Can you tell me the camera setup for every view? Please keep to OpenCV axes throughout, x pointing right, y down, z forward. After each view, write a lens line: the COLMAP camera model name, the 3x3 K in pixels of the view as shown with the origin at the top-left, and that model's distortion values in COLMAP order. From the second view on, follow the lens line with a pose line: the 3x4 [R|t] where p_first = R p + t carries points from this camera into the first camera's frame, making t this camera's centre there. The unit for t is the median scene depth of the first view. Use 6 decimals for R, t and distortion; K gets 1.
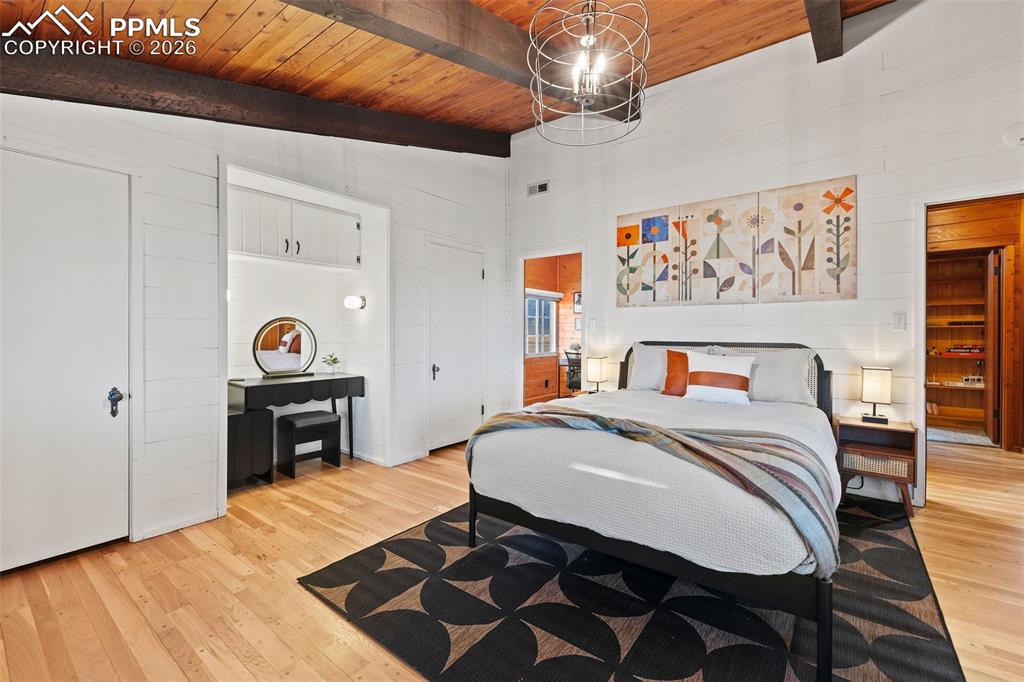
lens RADIAL K [[431.3, 0, 522.9], [0, 431.3, 337.1], [0, 0, 1]] dist [0.000296, -0.000673]
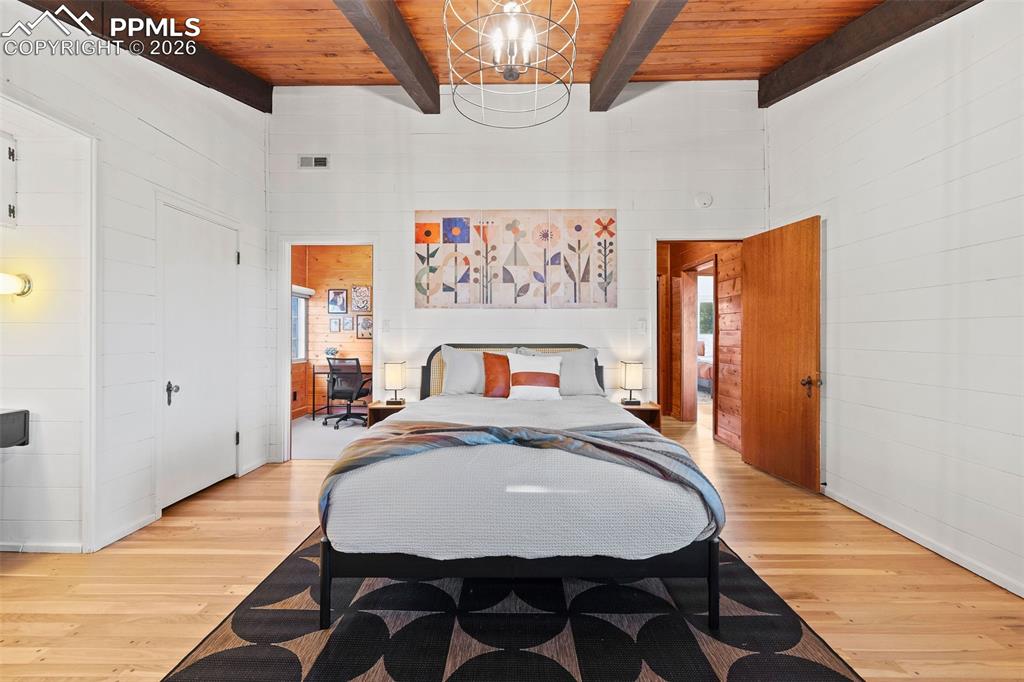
lens RADIAL K [[431.3, 0, 509.9], [0, 431.3, 336.9], [0, 0, 1]] dist [0.000296, -0.000673]
pose [[0.811503, -0.005041, 0.584326, -0.210241], [0.008339, 0.999961, -0.002954, -0.002354], [-0.584288, 0.007270, 0.811514, 0.159418]]
